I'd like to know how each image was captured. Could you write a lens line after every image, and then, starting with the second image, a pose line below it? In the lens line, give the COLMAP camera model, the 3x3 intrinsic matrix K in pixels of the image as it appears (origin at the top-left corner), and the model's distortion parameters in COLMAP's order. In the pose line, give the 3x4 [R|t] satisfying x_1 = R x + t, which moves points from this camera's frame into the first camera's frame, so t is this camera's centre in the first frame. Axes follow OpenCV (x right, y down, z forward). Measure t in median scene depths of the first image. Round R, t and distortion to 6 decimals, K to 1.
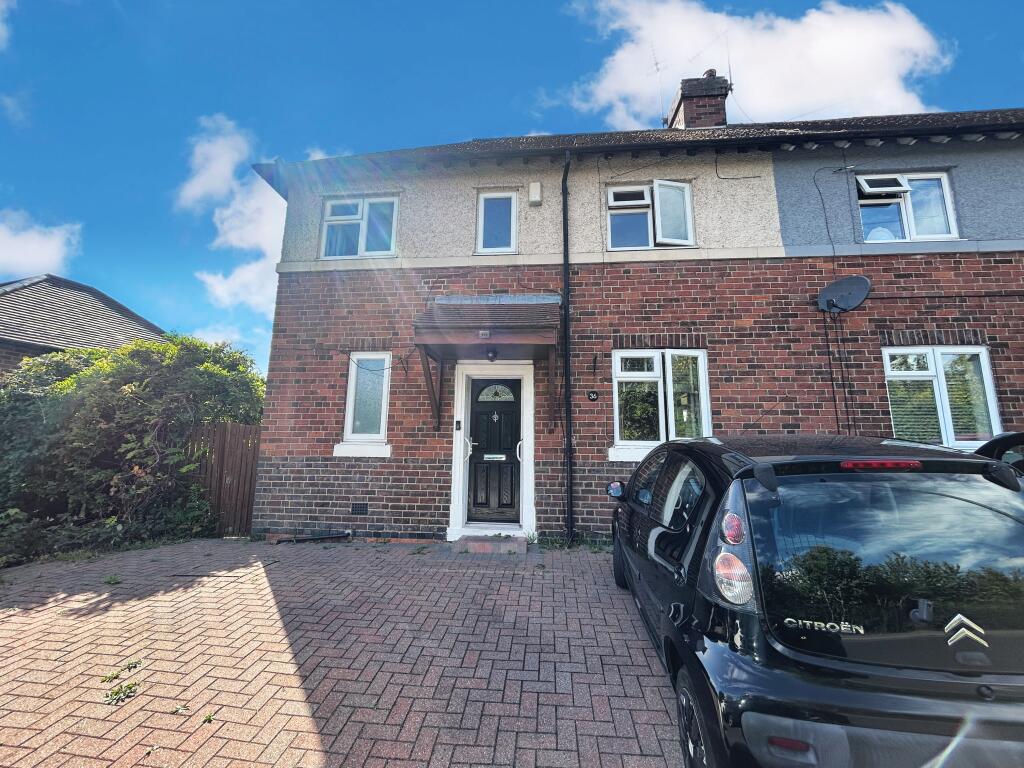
lens RADIAL K [[416.2, 0, 513.1], [0, 416.2, 383.4], [0, 0, 1]] dist [0.000164, 0.000995]
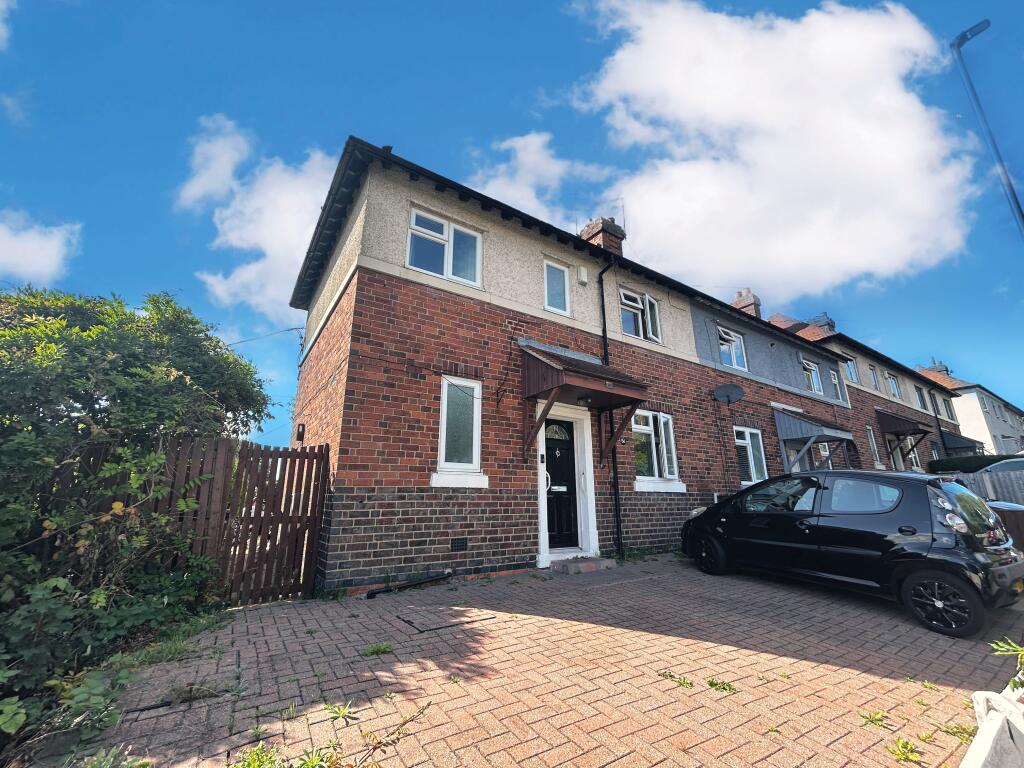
lens RADIAL K [[416.2, 0, 512.1], [0, 416.2, 381.8], [0, 0, 1]] dist [0.000164, 0.000995]
pose [[0.779694, 0.159422, 0.605527, -0.884244], [-0.093231, 0.985824, -0.139498, 0.060692], [-0.619181, 0.052312, 0.783504, 0.175468]]
